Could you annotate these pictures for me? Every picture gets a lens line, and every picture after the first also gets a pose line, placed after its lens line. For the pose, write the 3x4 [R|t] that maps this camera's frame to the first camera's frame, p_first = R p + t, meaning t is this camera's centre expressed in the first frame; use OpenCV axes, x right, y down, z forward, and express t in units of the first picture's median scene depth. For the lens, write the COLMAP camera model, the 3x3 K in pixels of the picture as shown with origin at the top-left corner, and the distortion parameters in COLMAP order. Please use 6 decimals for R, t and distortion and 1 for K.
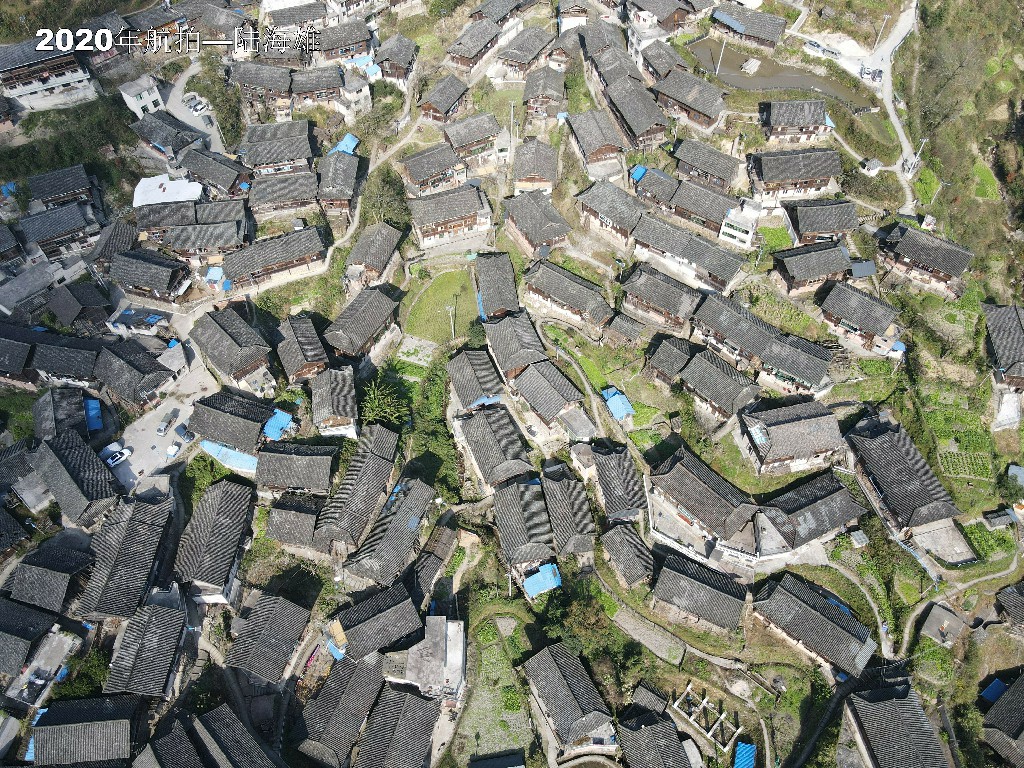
lens RADIAL K [[739.4, 0, 509.0], [0, 739.4, 388.2], [0, 0, 1]] dist [-0.003073, 0.033938]
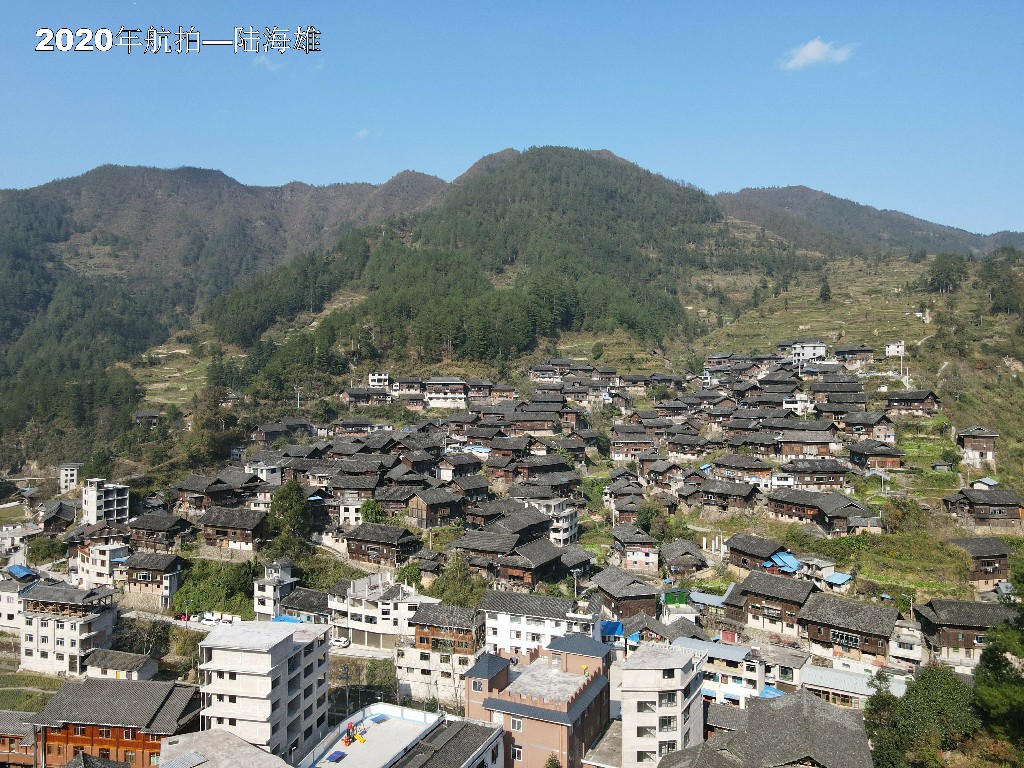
lens RADIAL K [[748.4, 0, 508.6], [0, 748.4, 382.9], [0, 0, 1]] dist [0.003841, 0.024195]
pose [[0.925212, 0.012338, -0.379250, 0.372955], [-0.310827, 0.597919, -0.738837, 1.268931], [0.217645, 0.801462, 0.557037, -0.135284]]
